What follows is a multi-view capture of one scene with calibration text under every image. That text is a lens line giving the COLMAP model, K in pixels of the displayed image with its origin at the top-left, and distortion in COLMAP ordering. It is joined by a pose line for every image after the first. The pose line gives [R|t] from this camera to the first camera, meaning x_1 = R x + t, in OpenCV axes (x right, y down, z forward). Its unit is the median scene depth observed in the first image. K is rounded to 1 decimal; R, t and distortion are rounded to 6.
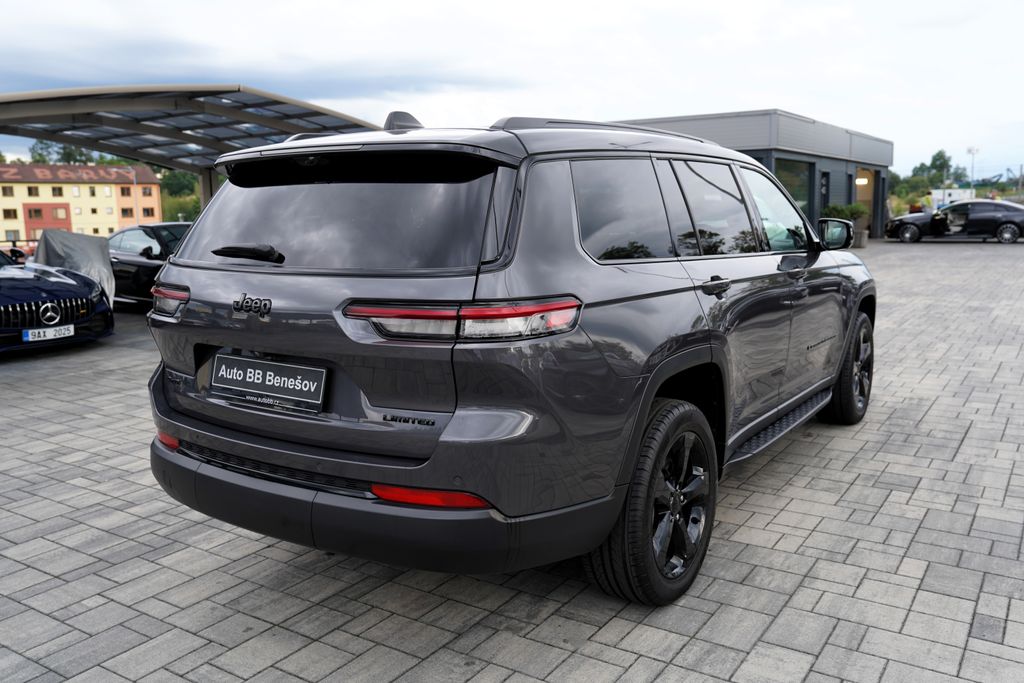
lens RADIAL K [[847.1, 0, 512.0], [0, 847.1, 341.5], [0, 0, 1]] dist [-0.011797, 0.016200]
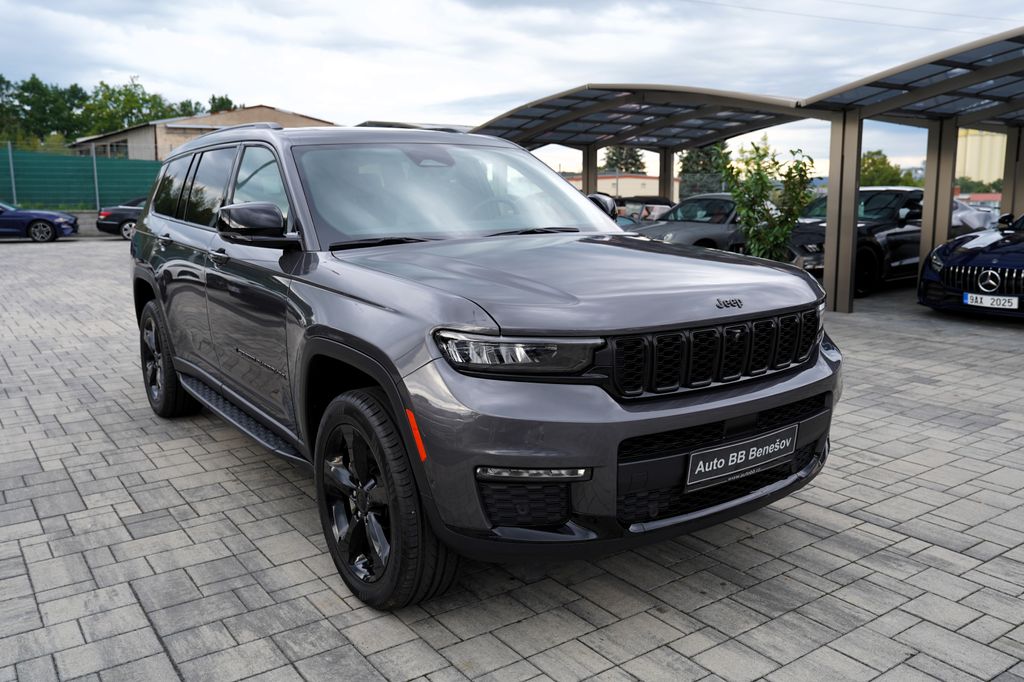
lens RADIAL K [[847.1, 0, 512.0], [0, 847.1, 341.0], [0, 0, 1]] dist [-0.011797, 0.016200]
pose [[-0.364931, 0.182712, -0.912930, 1.302829], [-0.129081, 0.961156, 0.243962, -0.312257], [0.922043, 0.206871, -0.327171, 1.937870]]
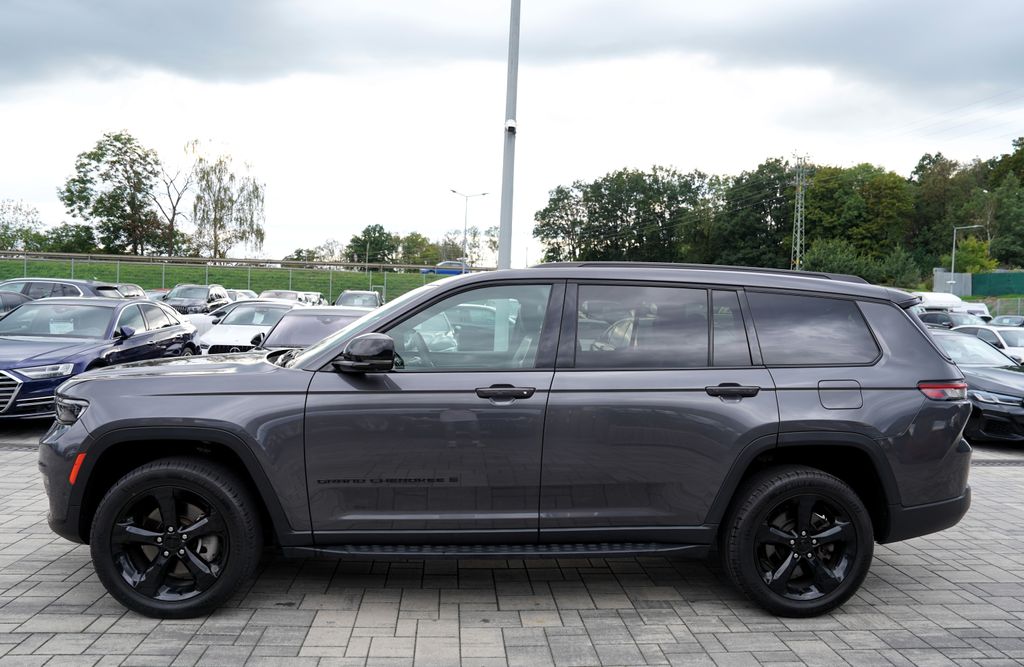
lens RADIAL K [[729.5, 0, 507.7], [0, 729.5, 335.3], [0, 0, 1]] dist [-0.125448, 0.108559]
pose [[-0.616606, -0.029046, 0.786736, -0.773419], [0.100502, 0.988239, 0.115254, -0.317110], [-0.780830, 0.150134, -0.606435, 2.033580]]
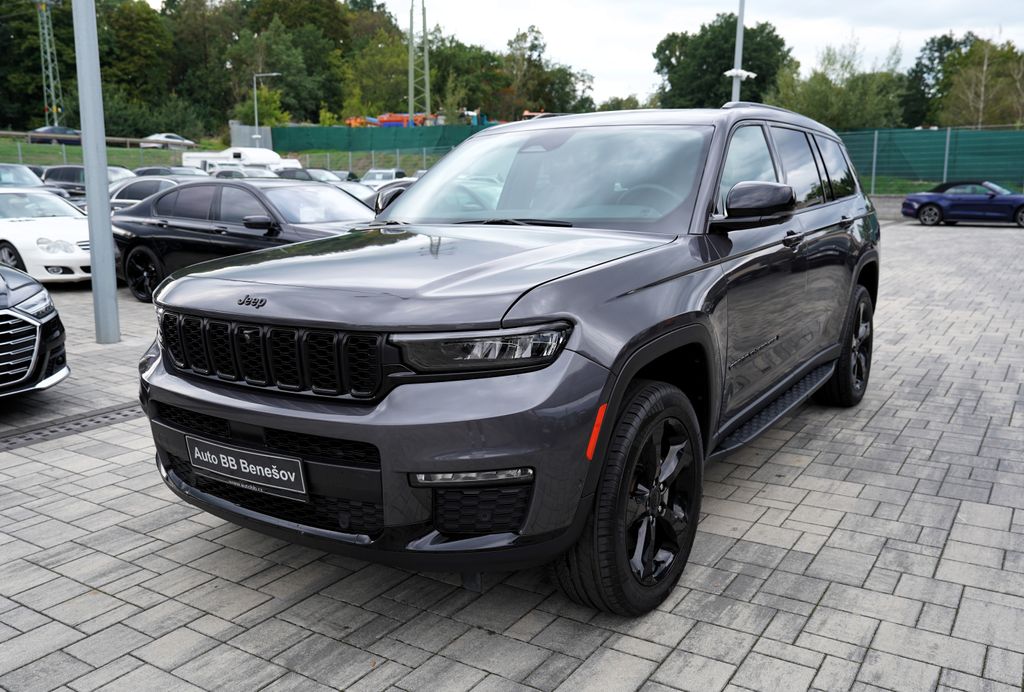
lens RADIAL K [[868.3, 0, 516.7], [0, 868.3, 355.9], [0, 0, 1]] dist [-0.071250, 0.138802]
pose [[-0.999485, 0.030049, -0.011220, 0.346291], [0.024353, 0.938558, 0.344262, -0.382561], [0.020876, 0.343811, -0.938807, 2.542407]]
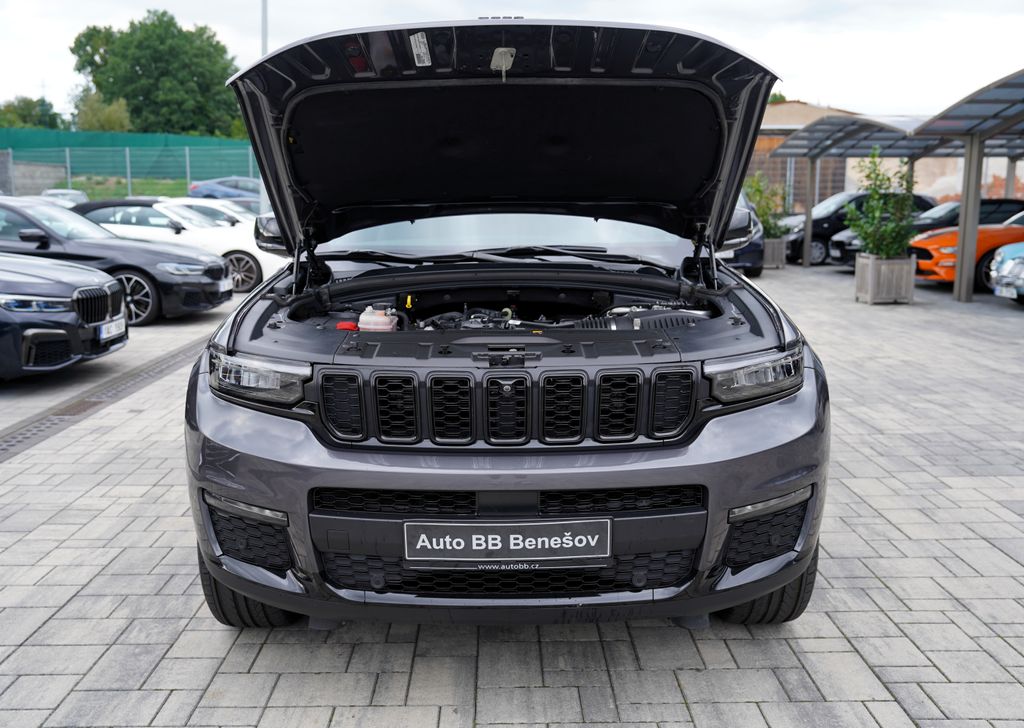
lens RADIAL K [[967.5, 0, 504.3], [0, 967.5, 365.2], [0, 0, 1]] dist [-0.100884, 0.245043]
pose [[-0.829453, 0.113799, -0.546862, 0.916027], [-0.069193, 0.950554, 0.302753, -0.376259], [0.554275, 0.288958, -0.780565, 2.385174]]
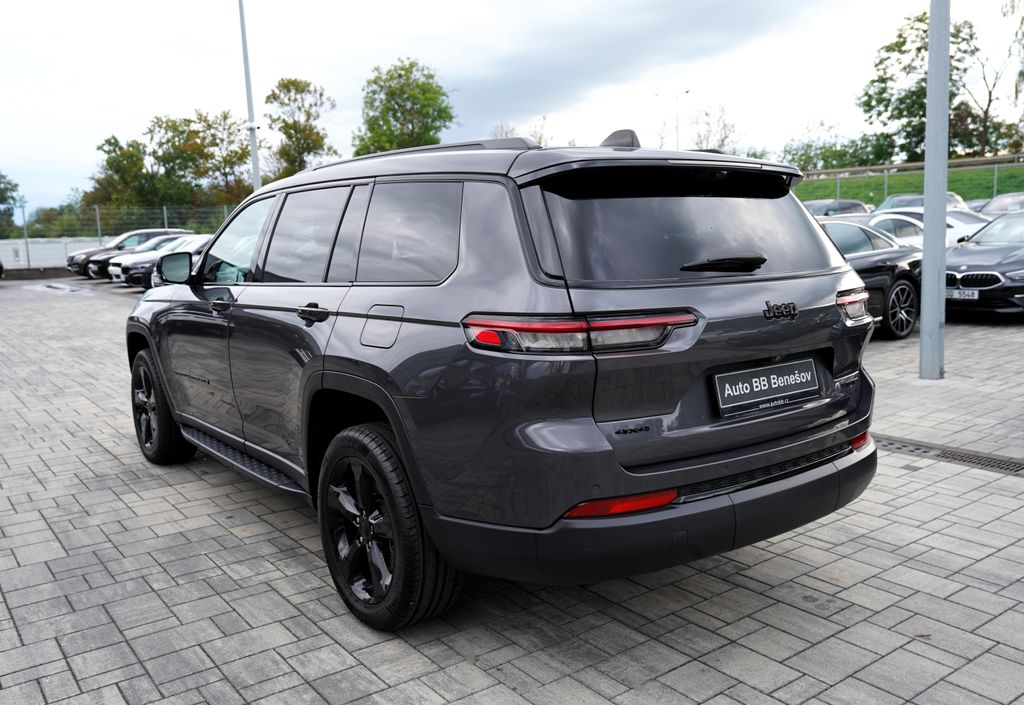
lens RADIAL K [[874.8, 0, 512.0], [0, 874.8, 352.5], [0, 0, 1]] dist [-0.059790, 0.138437]
pose [[0.341449, -0.124950, 0.931558, -1.018135], [0.166232, 0.983528, 0.070990, -0.088472], [-0.925083, 0.130616, 0.356595, 0.669976]]
